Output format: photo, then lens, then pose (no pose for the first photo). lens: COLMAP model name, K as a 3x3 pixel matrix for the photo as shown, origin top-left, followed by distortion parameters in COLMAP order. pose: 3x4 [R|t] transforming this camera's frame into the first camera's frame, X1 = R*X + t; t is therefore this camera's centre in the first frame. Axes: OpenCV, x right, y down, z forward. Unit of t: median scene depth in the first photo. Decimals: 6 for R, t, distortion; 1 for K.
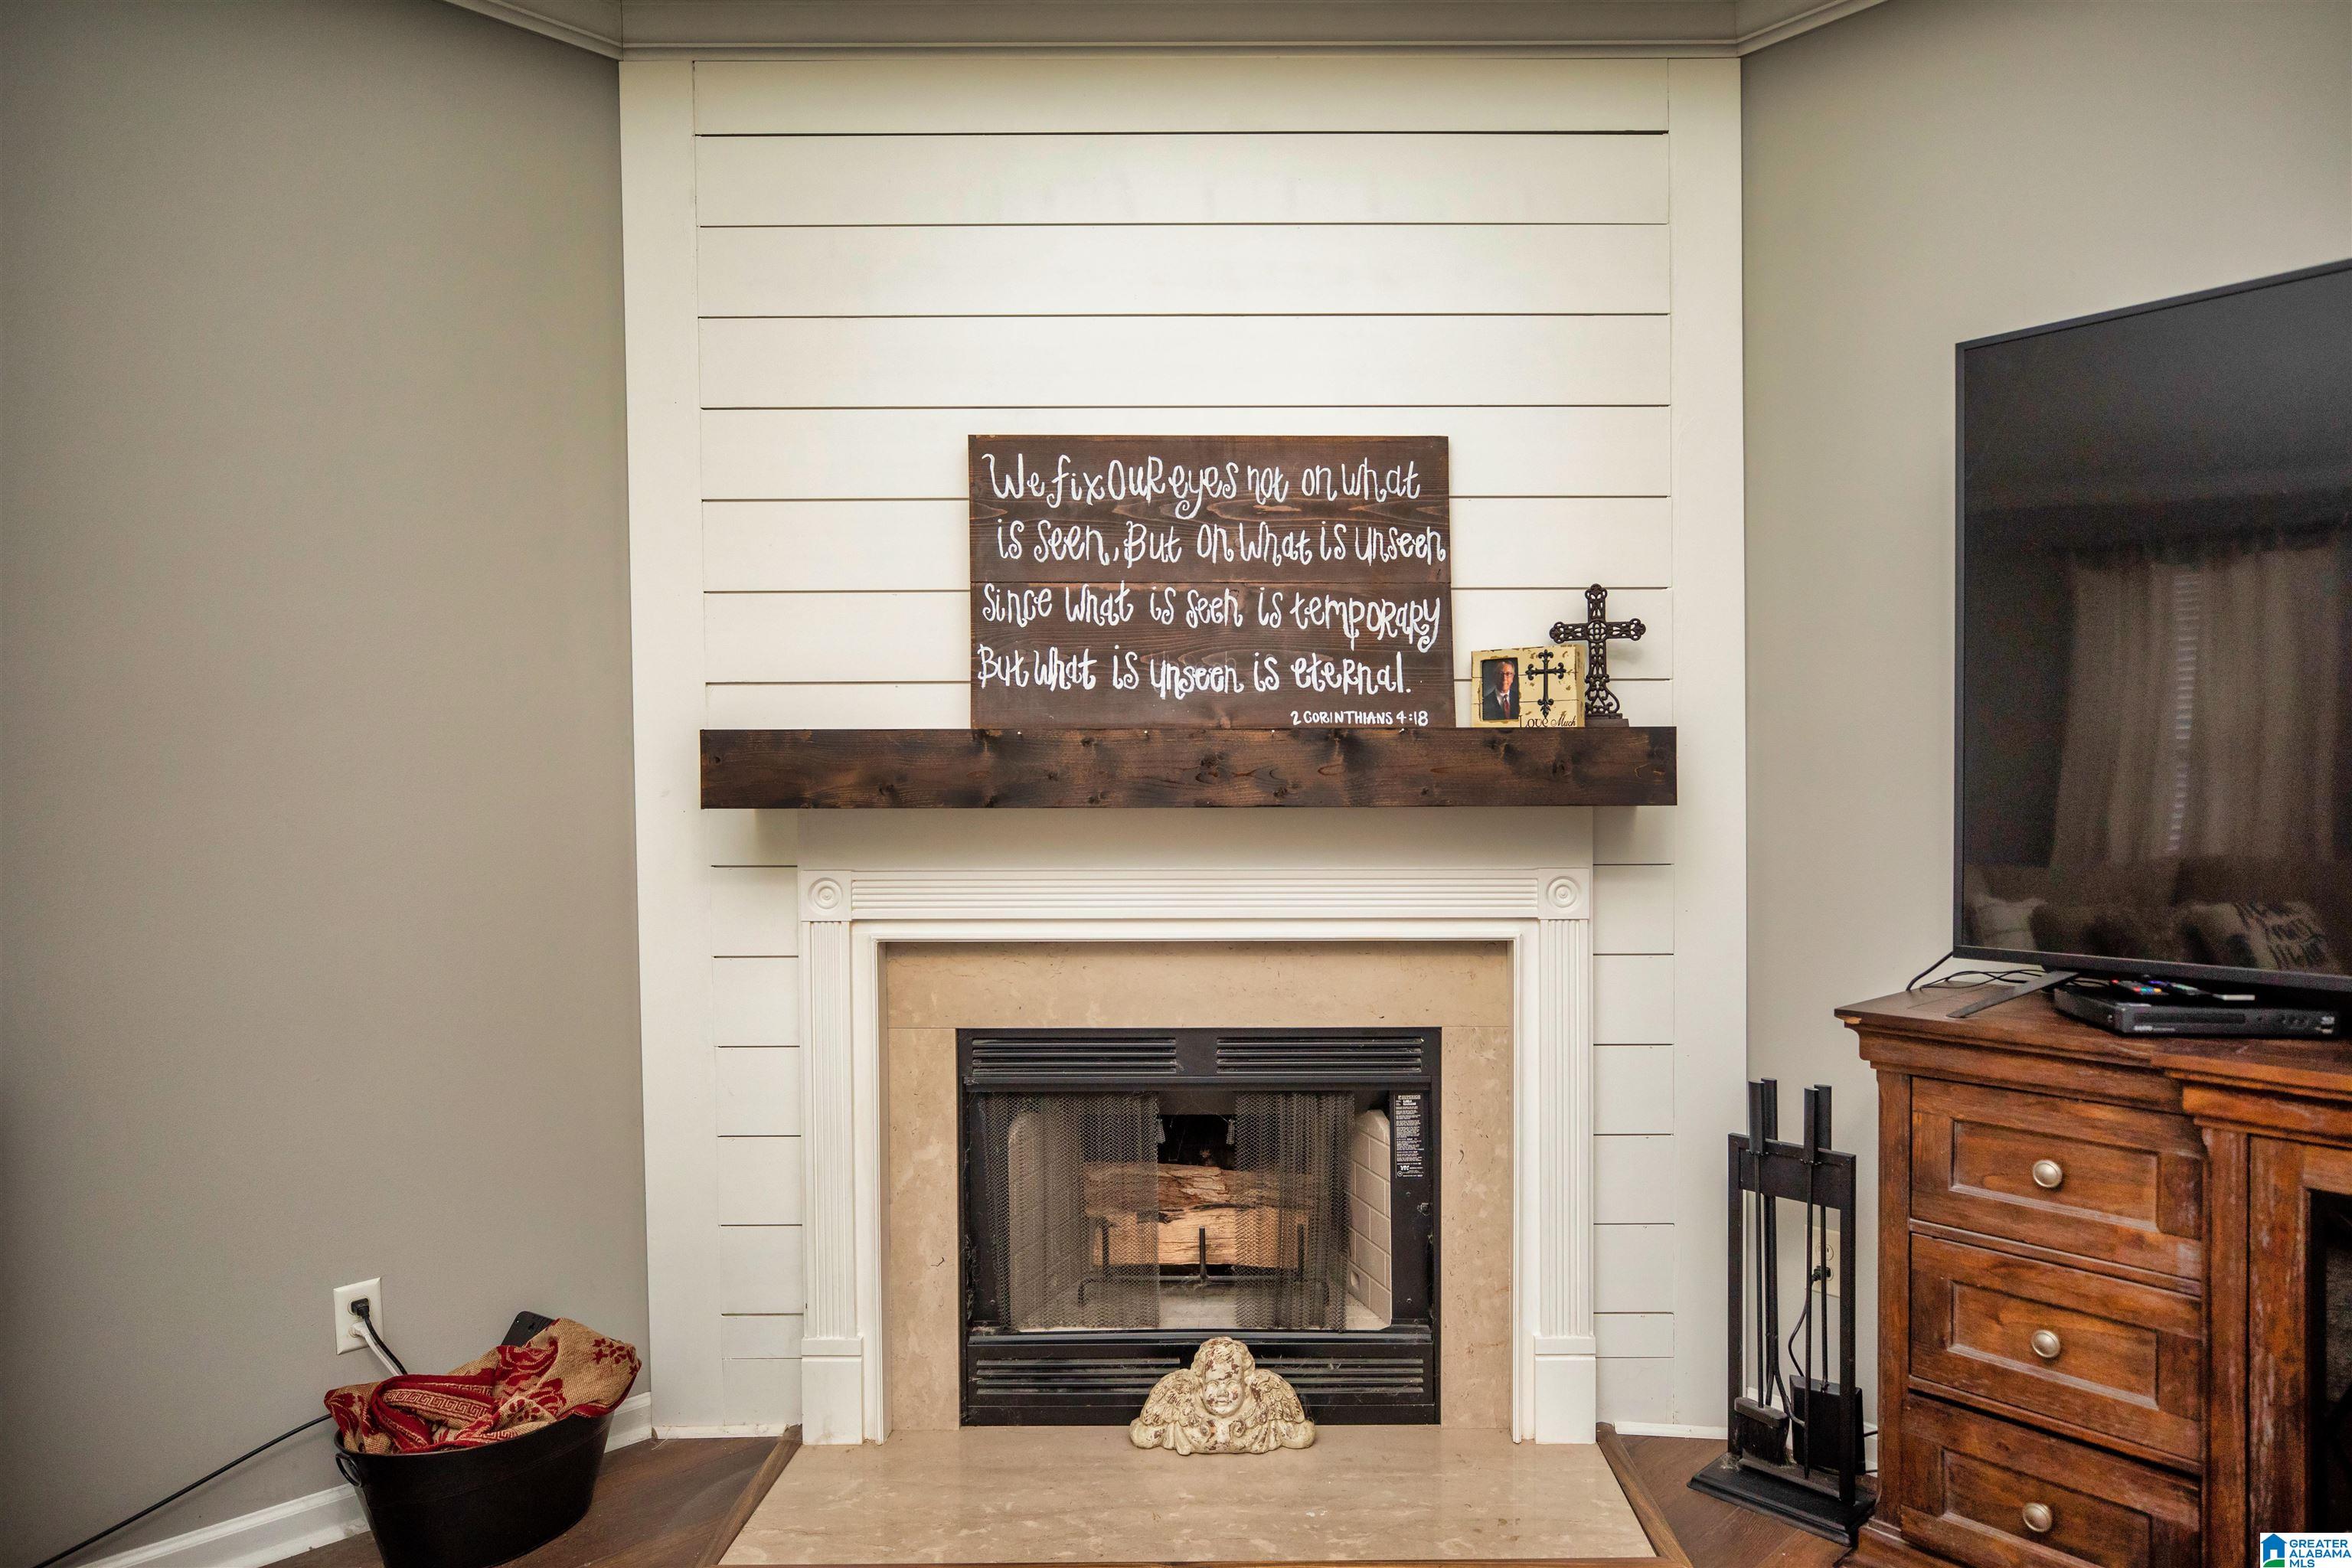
lens RADIAL K [[1386.9, 0, 1224.4], [0, 1386.9, 794.6], [0, 0, 1]] dist [-0.004167, -0.000632]
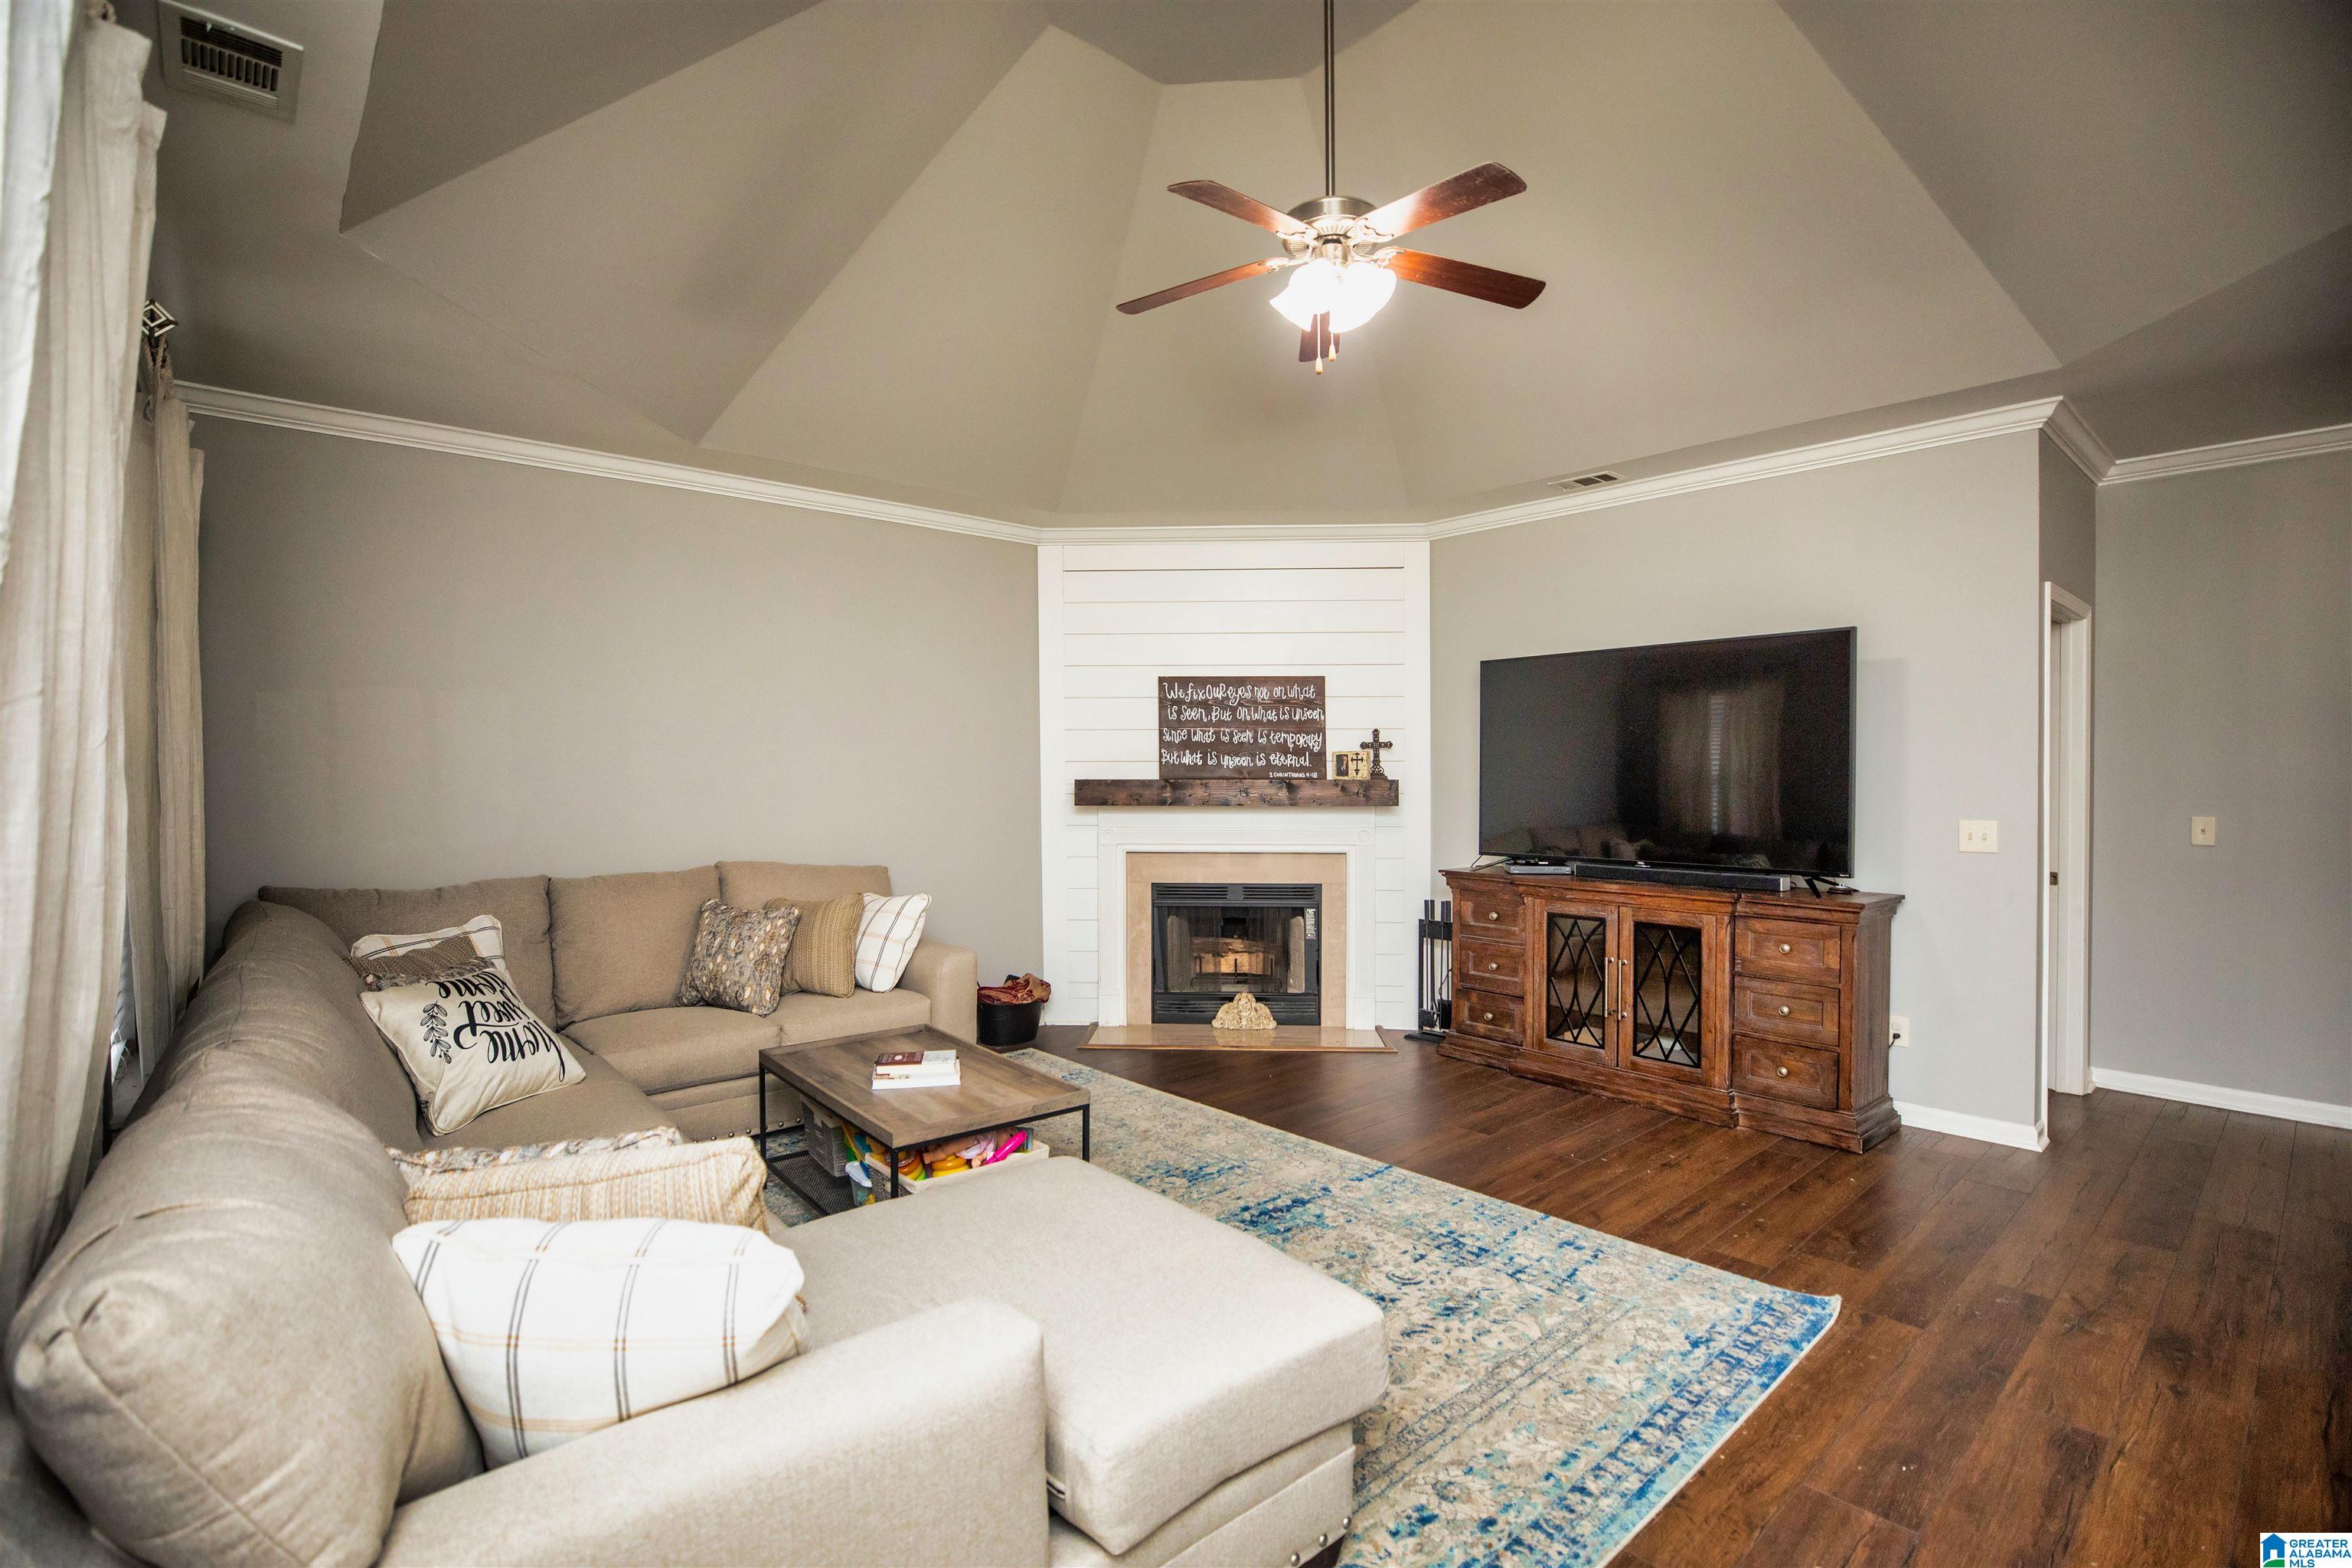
lens RADIAL K [[1101.1, 0, 1176.0], [0, 1101.1, 784.0], [0, 0, 1]] dist [-0.027421, 0.000551]
pose [[0.999742, 0.005707, -0.021998, -0.095490], [-0.005894, 0.999947, -0.008447, -0.015627], [0.021948, 0.008574, 0.999722, -1.287141]]
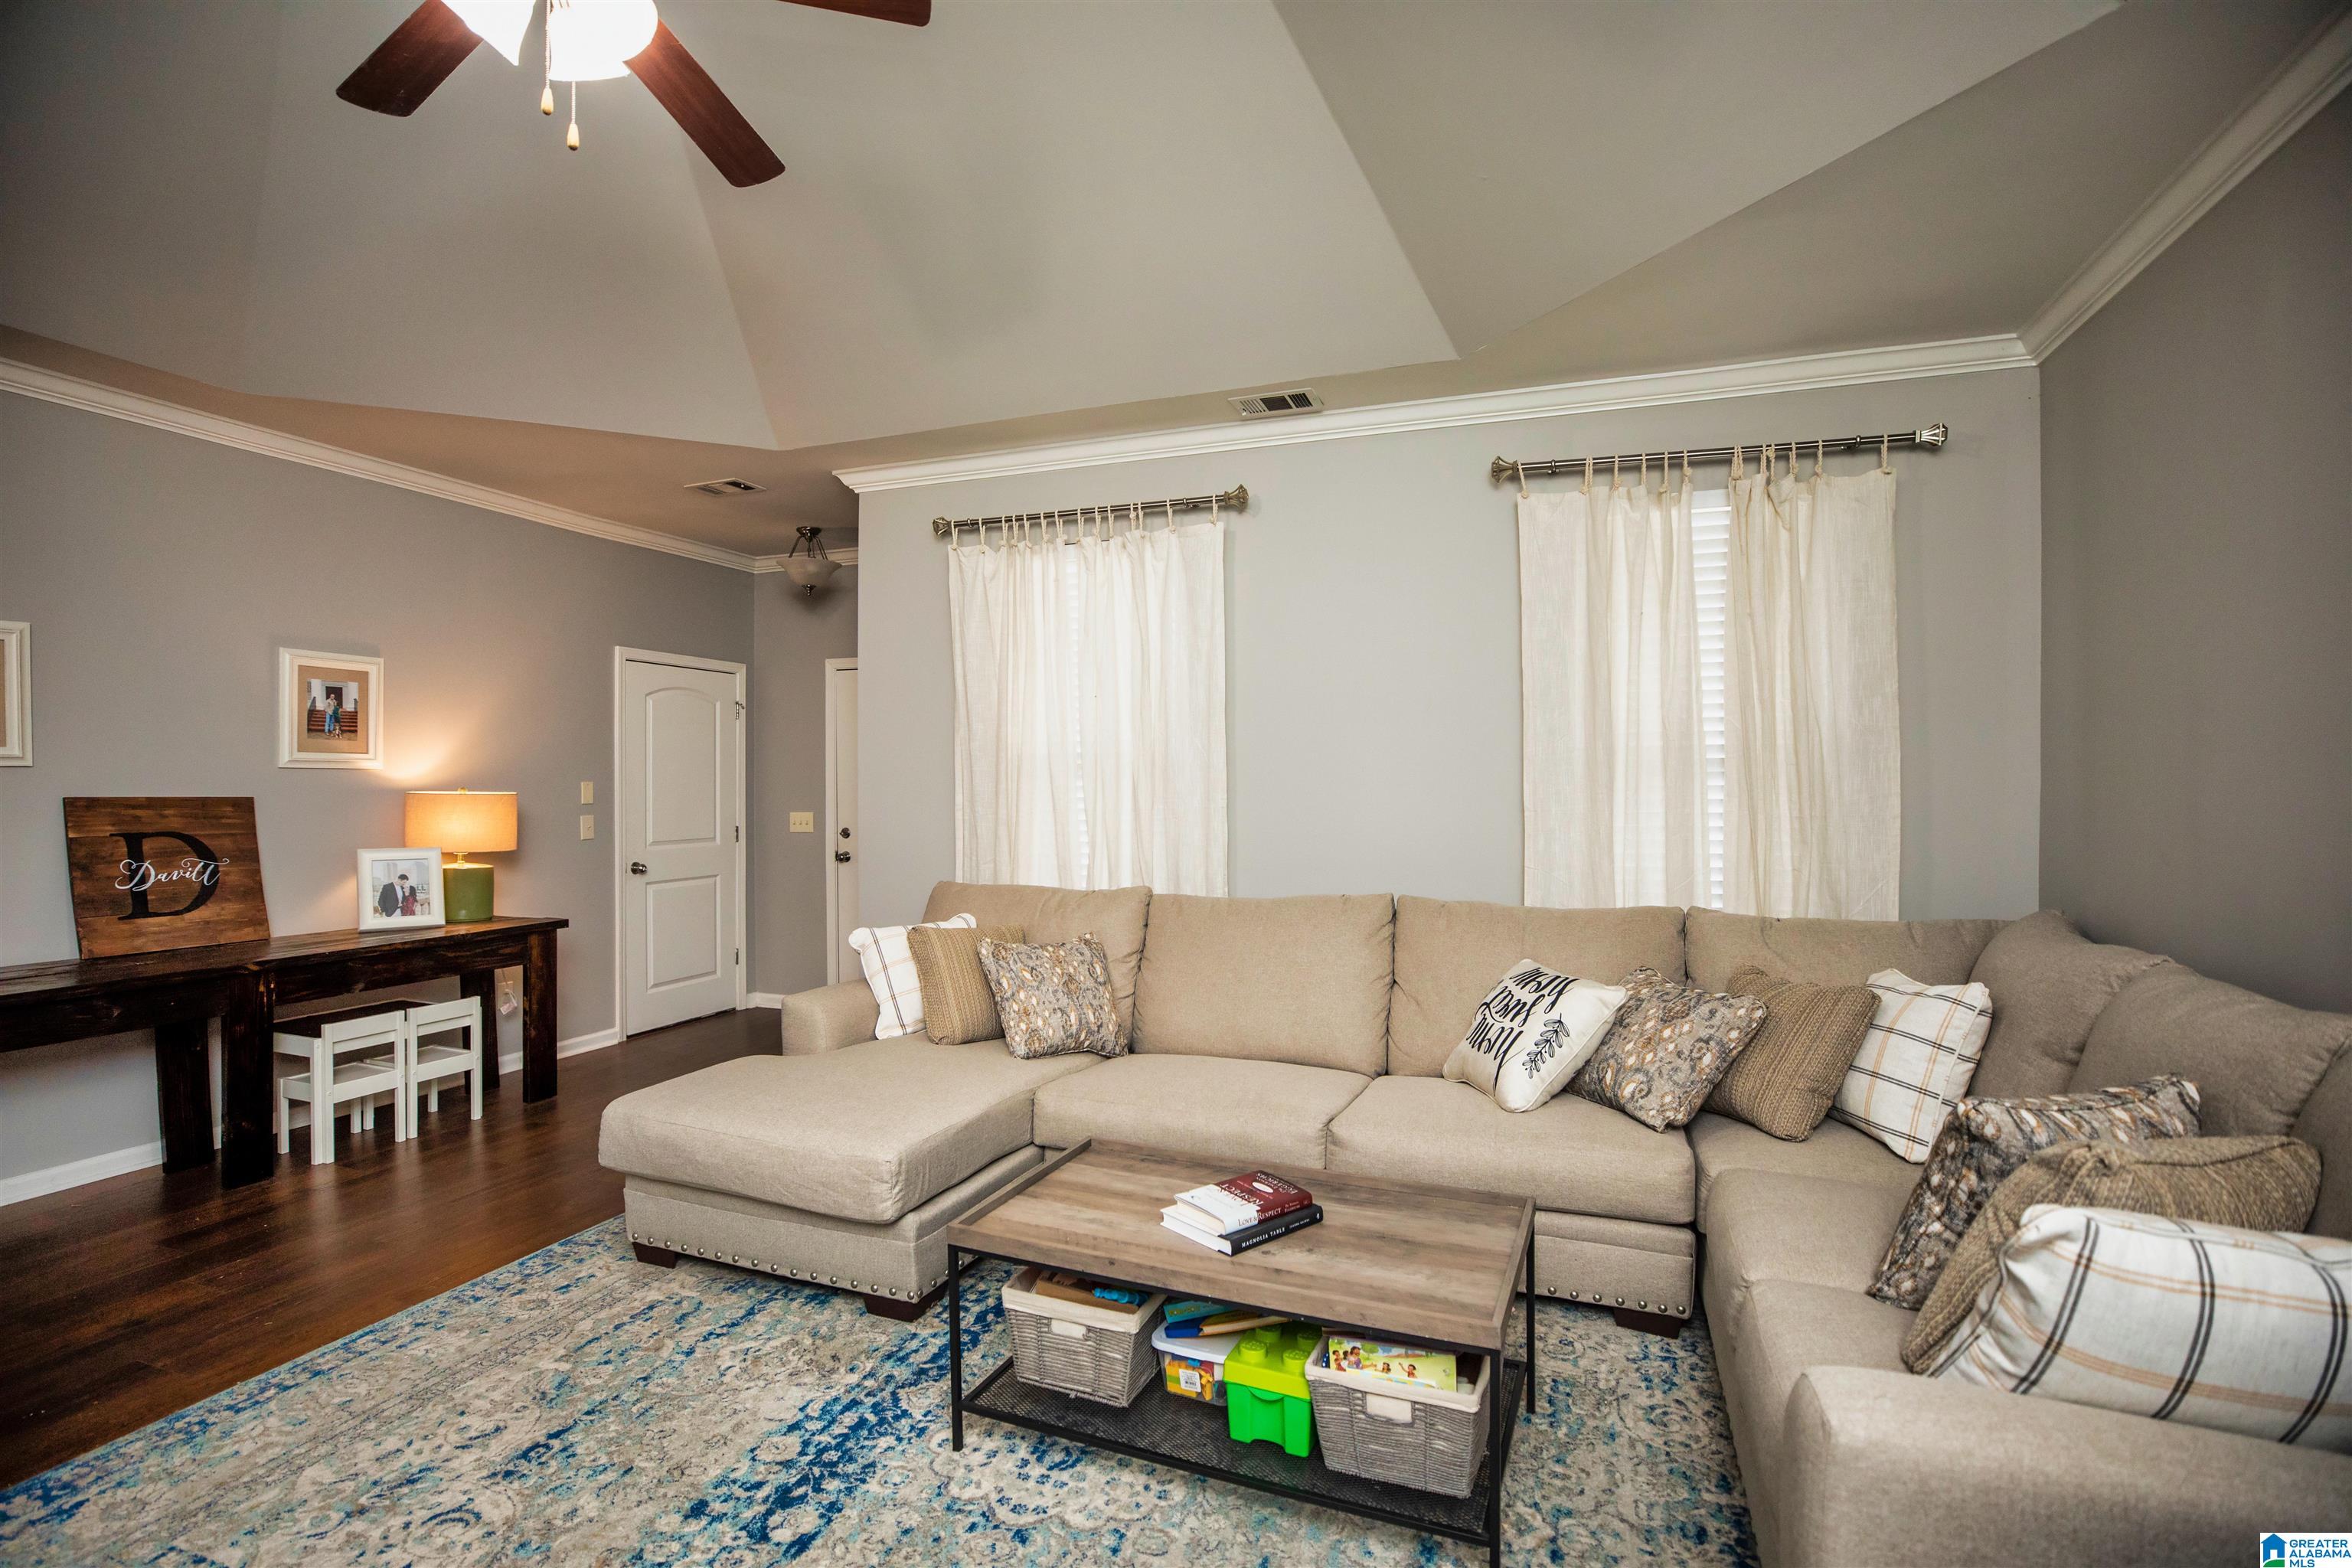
lens RADIAL K [[1082.3, 0, 1139.2], [0, 1082.3, 788.4], [0, 0, 1]] dist [-0.029962, 0.000119]
pose [[-0.905749, 0.011732, -0.423653, -0.009738], [0.000294, 0.999634, 0.027053, -0.049365], [0.423815, 0.024379, -0.905421, 0.756799]]
